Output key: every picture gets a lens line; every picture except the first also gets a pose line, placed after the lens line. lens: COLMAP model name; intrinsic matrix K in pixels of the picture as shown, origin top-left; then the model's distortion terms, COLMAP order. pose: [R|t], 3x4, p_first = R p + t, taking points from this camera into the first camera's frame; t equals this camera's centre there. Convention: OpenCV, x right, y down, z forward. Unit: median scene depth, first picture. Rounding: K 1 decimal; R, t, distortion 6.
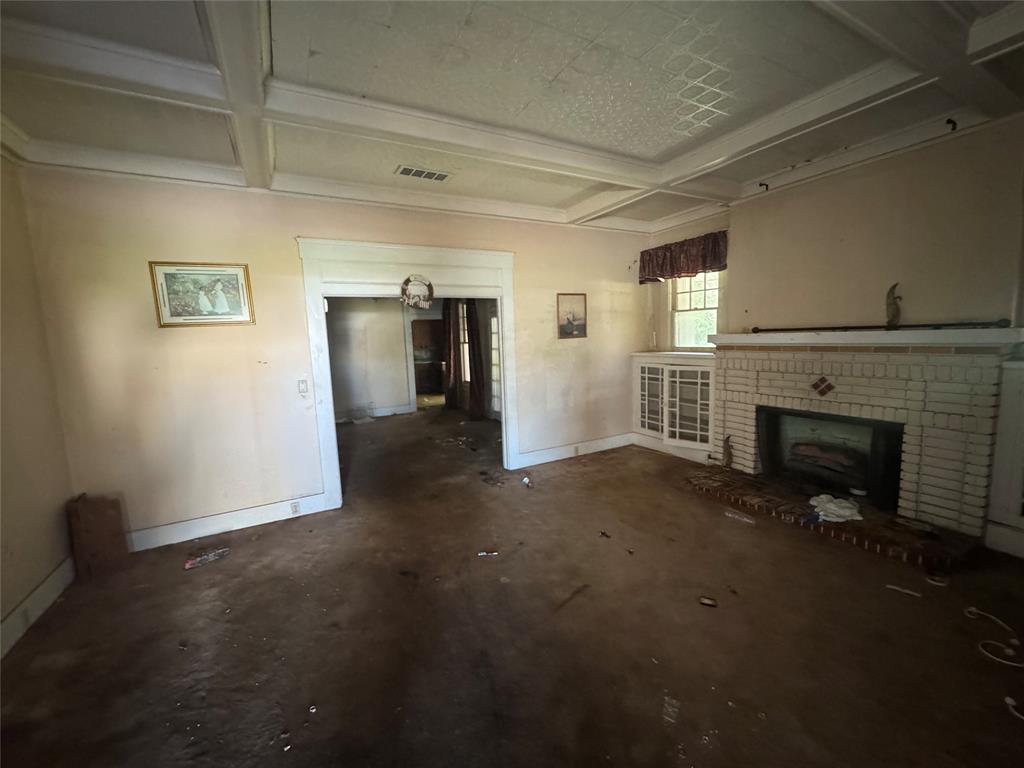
lens RADIAL K [[416.8, 0, 514.5], [0, 416.8, 385.9], [0, 0, 1]] dist [-0.000442, -0.000146]
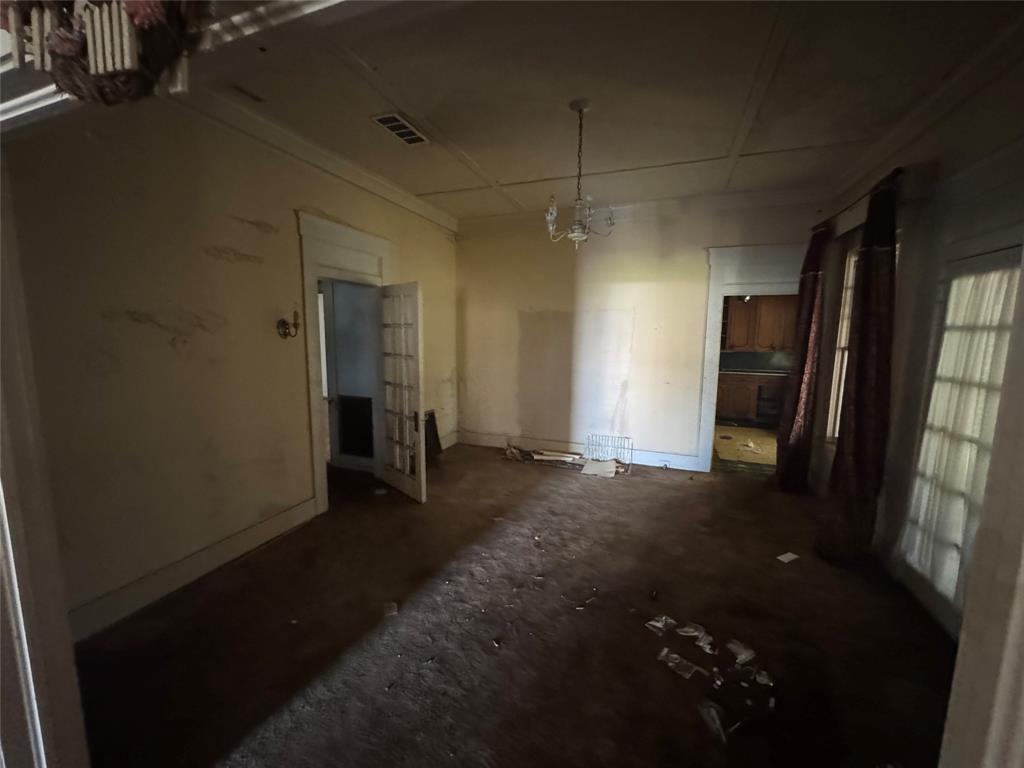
lens RADIAL K [[416.8, 0, 515.3], [0, 416.8, 385.6], [0, 0, 1]] dist [-0.000442, -0.000146]
pose [[0.714275, 0.154769, -0.682538, -0.066192], [-0.132264, 0.987519, 0.085511, -0.060843], [0.687254, 0.029196, 0.725830, 0.446993]]
